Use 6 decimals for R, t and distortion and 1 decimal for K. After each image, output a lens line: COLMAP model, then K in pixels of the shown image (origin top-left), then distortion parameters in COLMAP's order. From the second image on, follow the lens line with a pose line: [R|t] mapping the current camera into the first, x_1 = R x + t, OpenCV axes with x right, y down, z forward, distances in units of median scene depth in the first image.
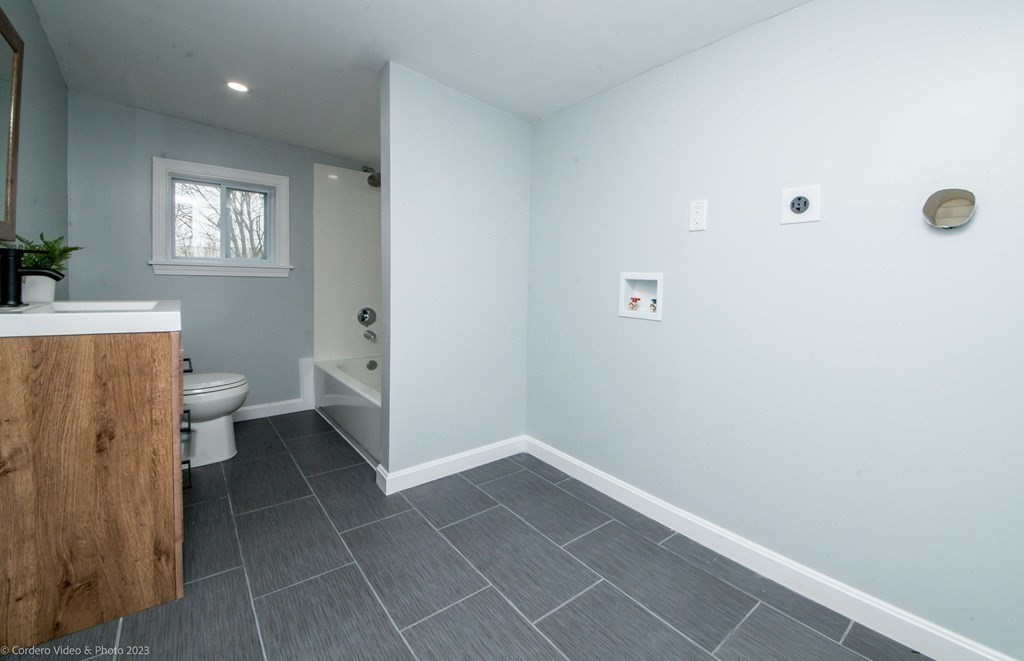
lens RADIAL K [[429.2, 0, 553.0], [0, 429.2, 295.7], [0, 0, 1]] dist [0.000898, -0.008436]
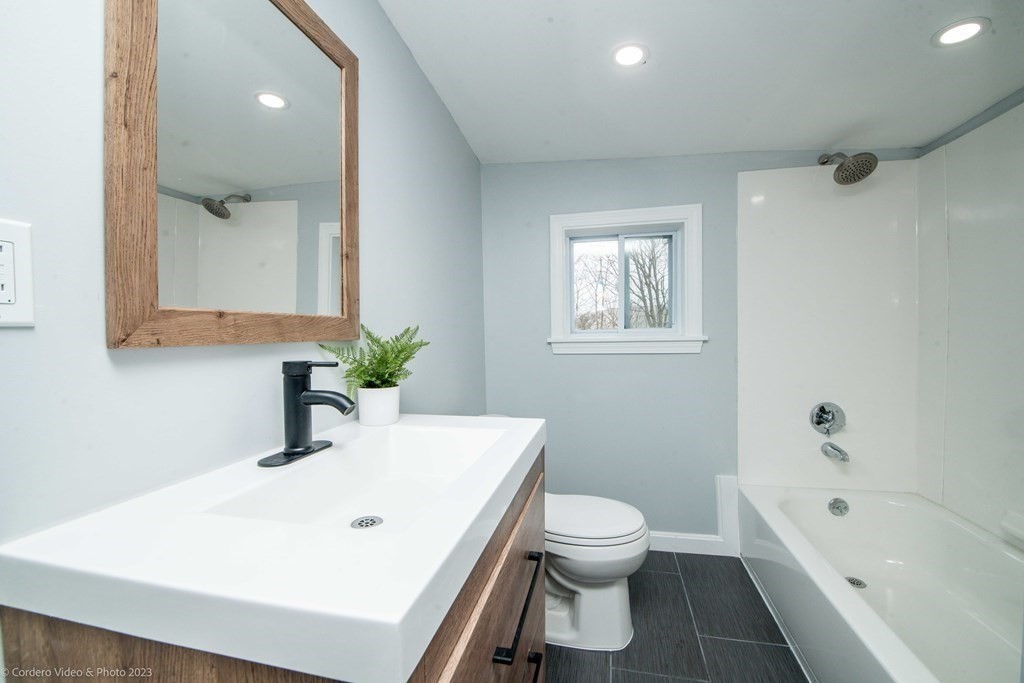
lens RADIAL K [[423.2, 0, 512.0], [0, 423.2, 341.5], [0, 0, 1]] dist [0.001879, -0.015771]
pose [[0.585739, -0.008673, -0.810453, -0.245330], [0.000452, 0.999946, -0.010374, -0.053873], [0.810499, 0.005710, 0.585712, 0.359643]]
